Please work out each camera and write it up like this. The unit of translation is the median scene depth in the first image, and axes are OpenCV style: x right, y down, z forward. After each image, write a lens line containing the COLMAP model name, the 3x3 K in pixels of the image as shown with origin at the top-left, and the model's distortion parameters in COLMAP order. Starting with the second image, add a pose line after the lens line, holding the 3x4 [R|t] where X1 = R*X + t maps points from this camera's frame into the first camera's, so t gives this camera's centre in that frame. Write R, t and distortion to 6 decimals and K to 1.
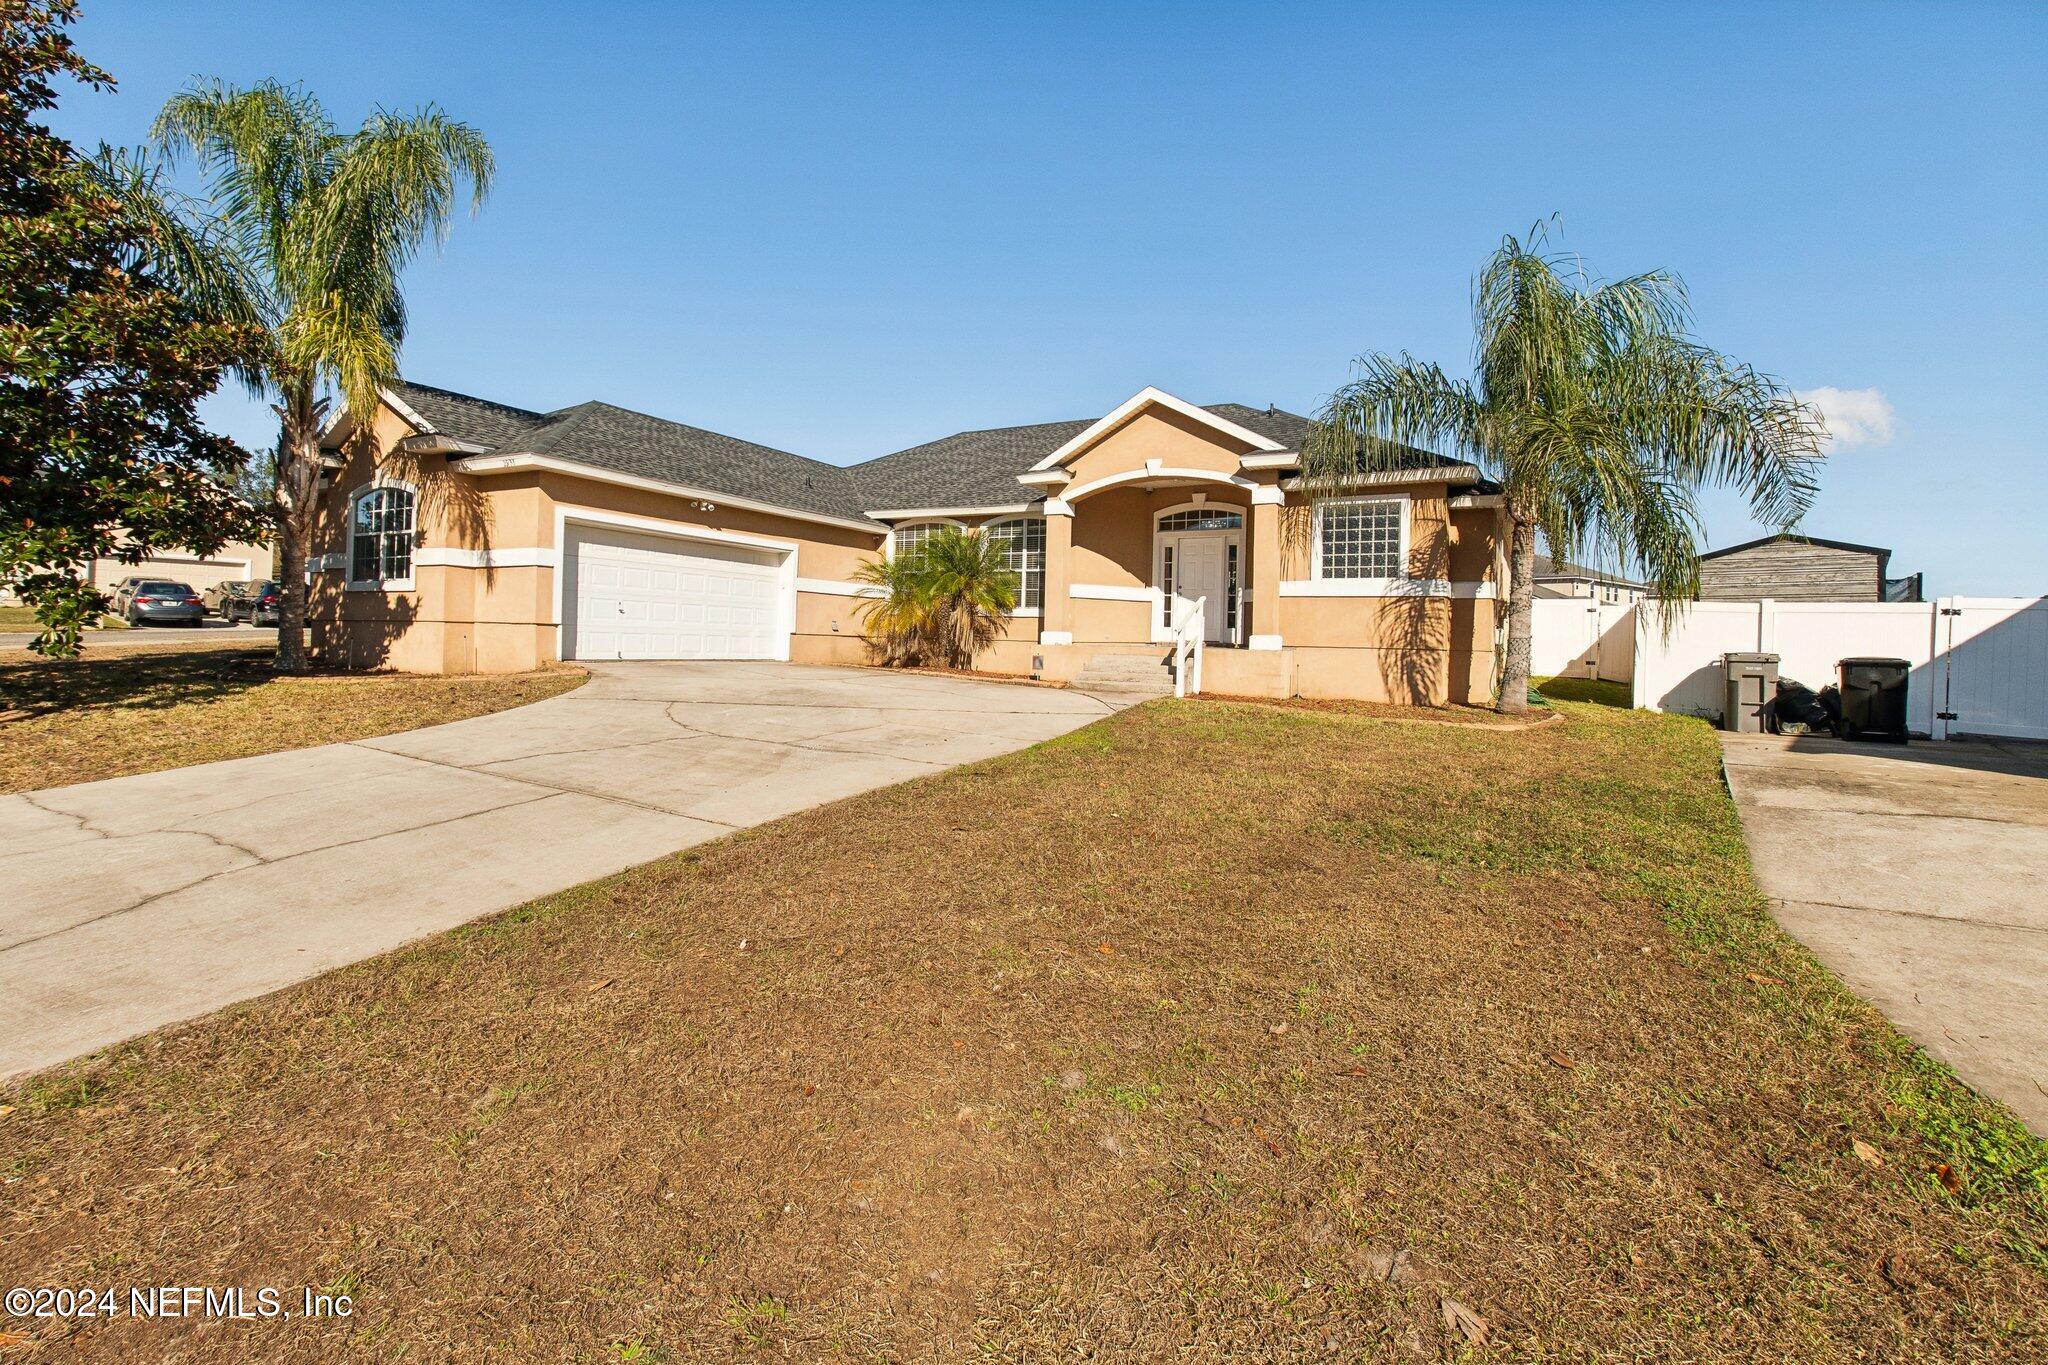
lens RADIAL K [[921.1, 0, 1014.6], [0, 921.1, 683.8], [0, 0, 1]] dist [0.000969, -0.000142]
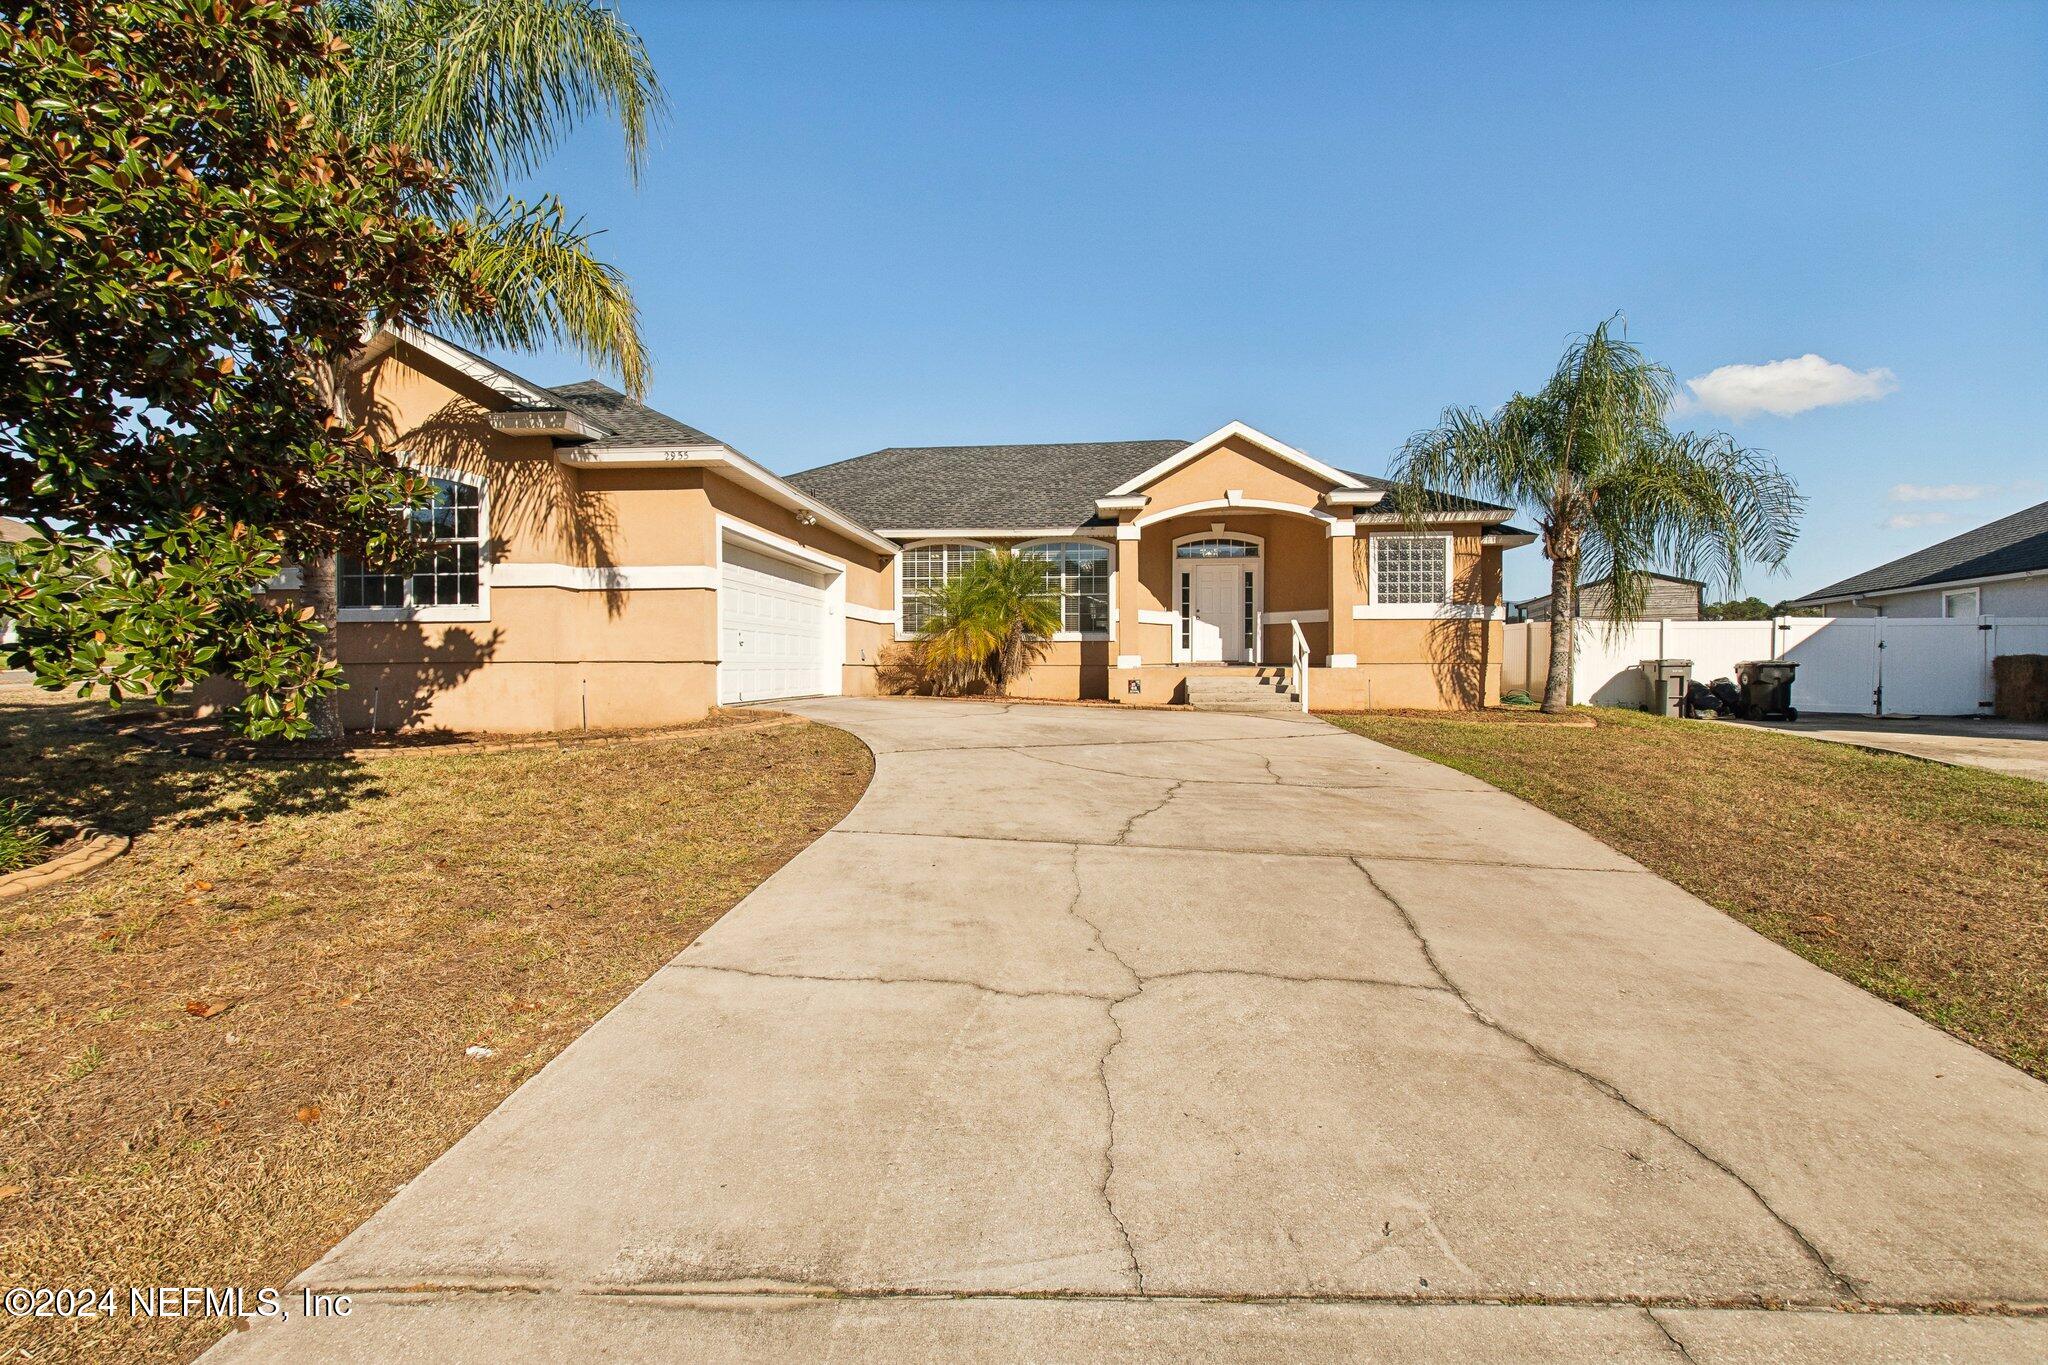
lens RADIAL K [[870.3, 0, 1014.9], [0, 870.3, 731.0], [0, 0, 1]] dist [0.001411, 0.000144]
pose [[0.916382, -0.058424, 0.396018, -0.491515], [0.043612, 0.997975, 0.046313, -0.024945], [-0.397922, -0.025169, 0.917074, 0.175058]]
